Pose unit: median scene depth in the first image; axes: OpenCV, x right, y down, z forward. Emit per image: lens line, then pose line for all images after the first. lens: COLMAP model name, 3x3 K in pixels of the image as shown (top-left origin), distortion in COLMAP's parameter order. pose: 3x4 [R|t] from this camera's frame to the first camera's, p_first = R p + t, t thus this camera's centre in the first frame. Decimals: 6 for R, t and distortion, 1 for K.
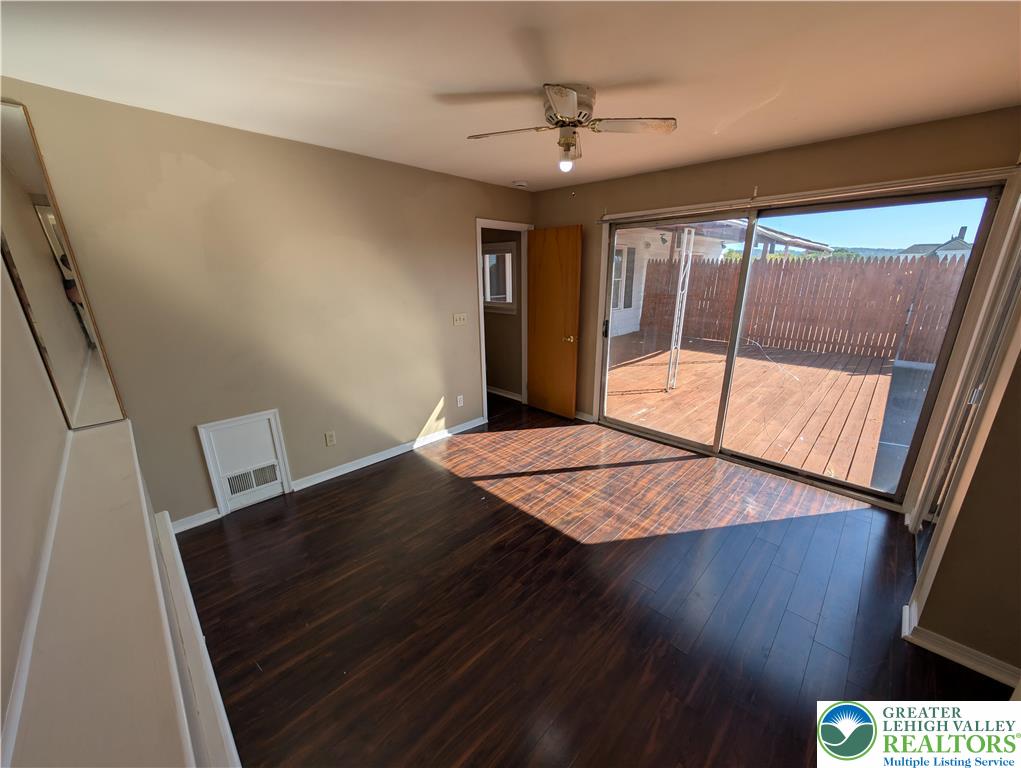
lens RADIAL K [[386.8, 0, 512.4], [0, 386.8, 389.5], [0, 0, 1]] dist [0.002204, -0.000314]
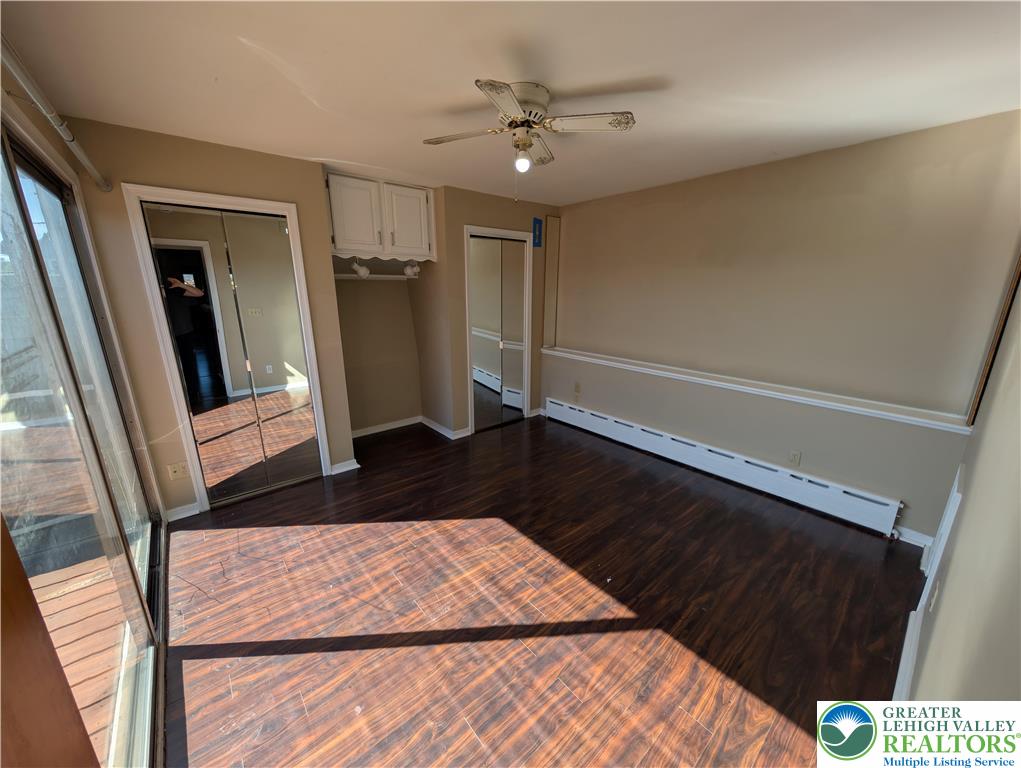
lens RADIAL K [[386.8, 0, 512.6], [0, 386.8, 388.2], [0, 0, 1]] dist [0.002204, -0.000314]
pose [[-0.996476, -0.019830, 0.081497, 0.053355], [0.025488, 0.854109, 0.519470, -0.408536], [-0.079908, 0.519716, -0.850594, 1.405116]]
